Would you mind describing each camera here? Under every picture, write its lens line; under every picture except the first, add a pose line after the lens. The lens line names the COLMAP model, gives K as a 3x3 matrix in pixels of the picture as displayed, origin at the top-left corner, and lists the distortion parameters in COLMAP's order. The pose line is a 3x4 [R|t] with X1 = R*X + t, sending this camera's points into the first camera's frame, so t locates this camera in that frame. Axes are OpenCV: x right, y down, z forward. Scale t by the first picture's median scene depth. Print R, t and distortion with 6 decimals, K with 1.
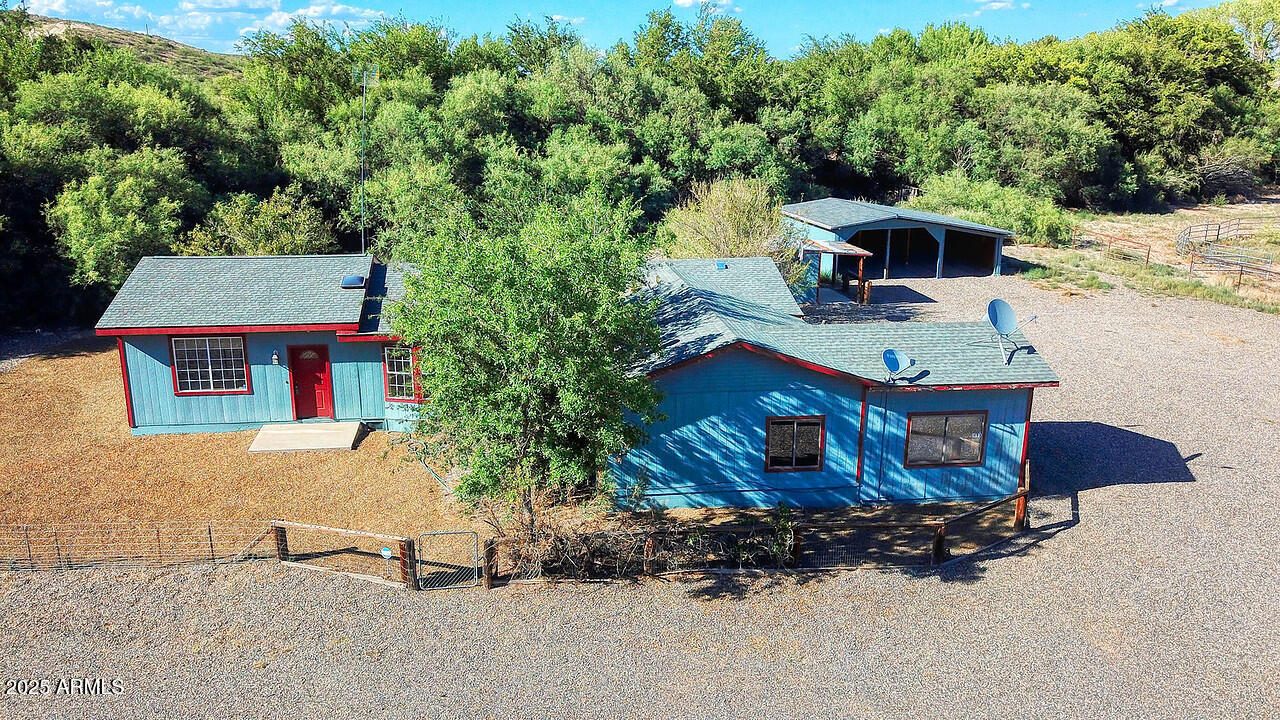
lens RADIAL K [[1033.5, 0, 641.8], [0, 1033.5, 361.4], [0, 0, 1]] dist [-0.010001, 0.013200]
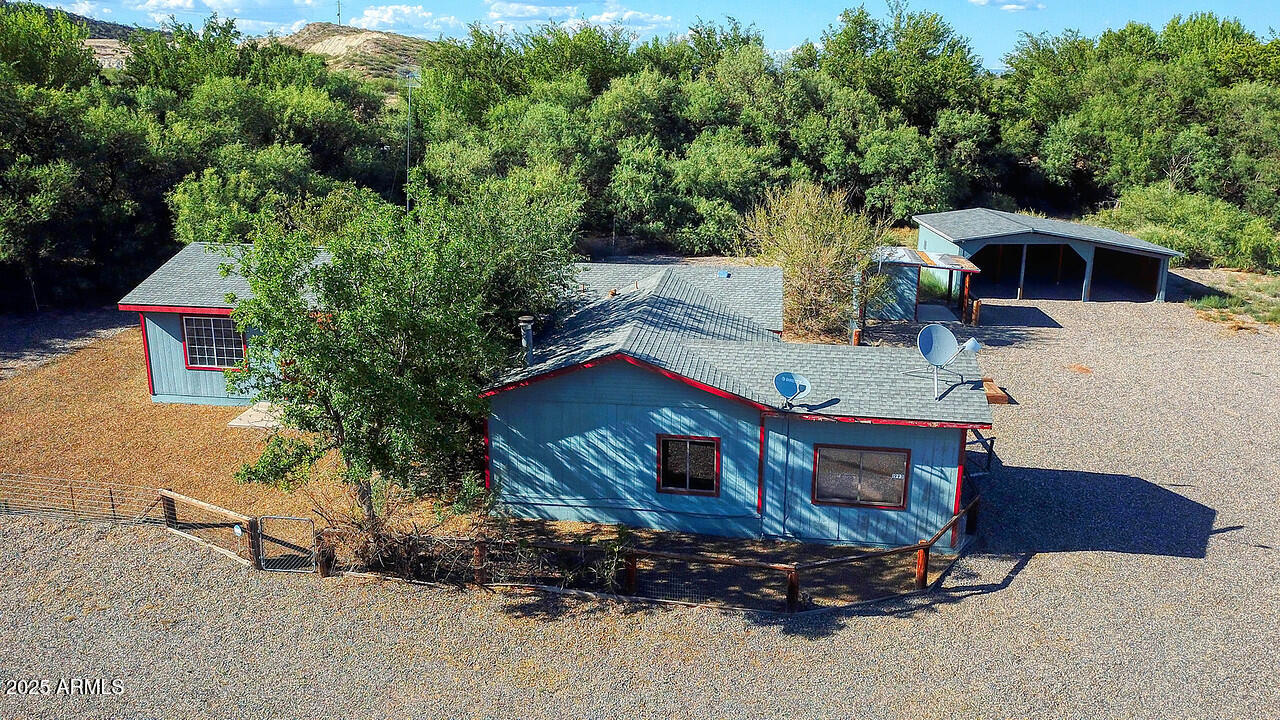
lens RADIAL K [[1033.5, 0, 637.9], [0, 1033.5, 362.0], [0, 0, 1]] dist [-0.010001, 0.013200]
pose [[0.959671, 0.068604, -0.272625, 0.233157], [-0.069089, 0.997580, 0.007831, -0.012048], [0.272502, 0.011320, 0.962089, 0.055894]]
